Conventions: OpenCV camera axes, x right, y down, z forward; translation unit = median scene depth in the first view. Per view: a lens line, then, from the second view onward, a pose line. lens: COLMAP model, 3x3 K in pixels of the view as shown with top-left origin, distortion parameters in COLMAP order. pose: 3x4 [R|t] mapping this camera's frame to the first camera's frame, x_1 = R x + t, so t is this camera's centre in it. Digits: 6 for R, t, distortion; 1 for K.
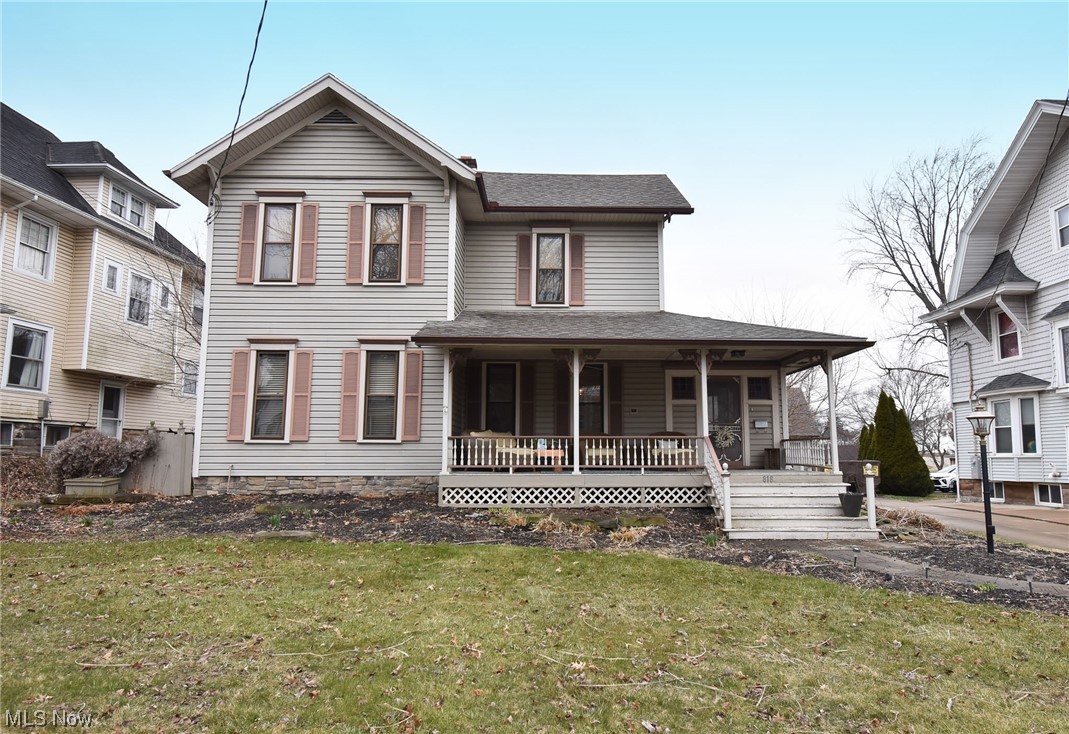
lens RADIAL K [[675.0, 0, 535.0], [0, 675.0, 364.9], [0, 0, 1]] dist [-0.006621, 0.001531]
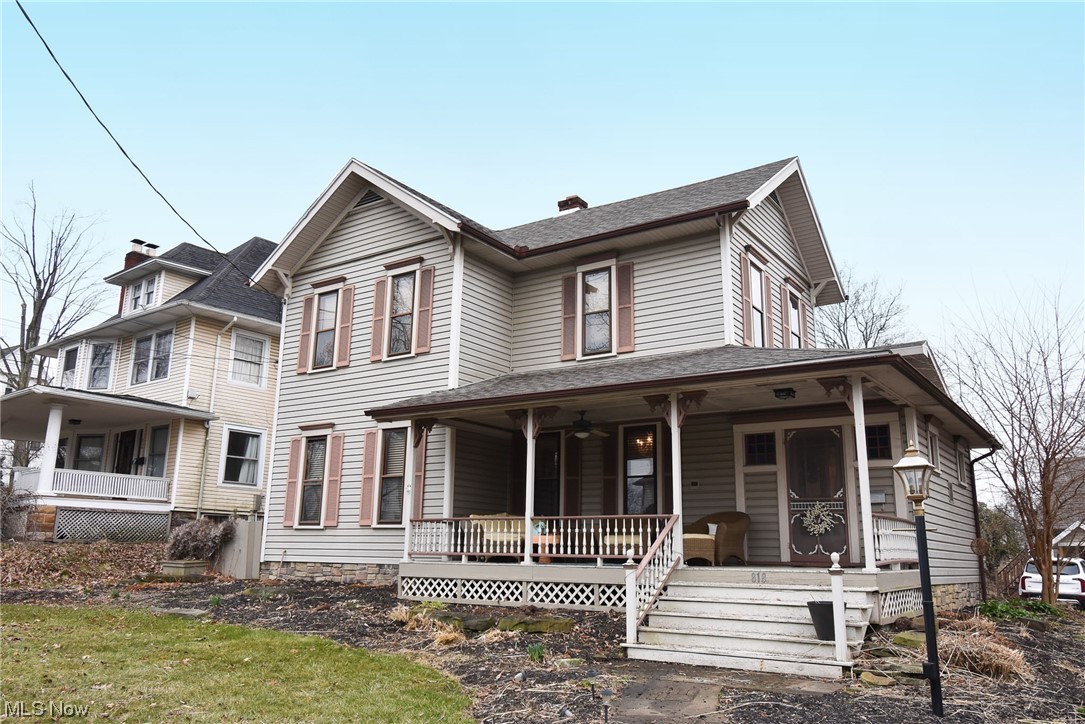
lens RADIAL K [[834.5, 0, 541.8], [0, 834.5, 360.6], [0, 0, 1]] dist [0.002814, 0.000882]
pose [[0.811077, -0.120747, -0.572340, 0.619300], [0.060644, 0.990547, -0.123037, 0.040996], [0.581787, 0.065084, 0.810733, 0.173230]]
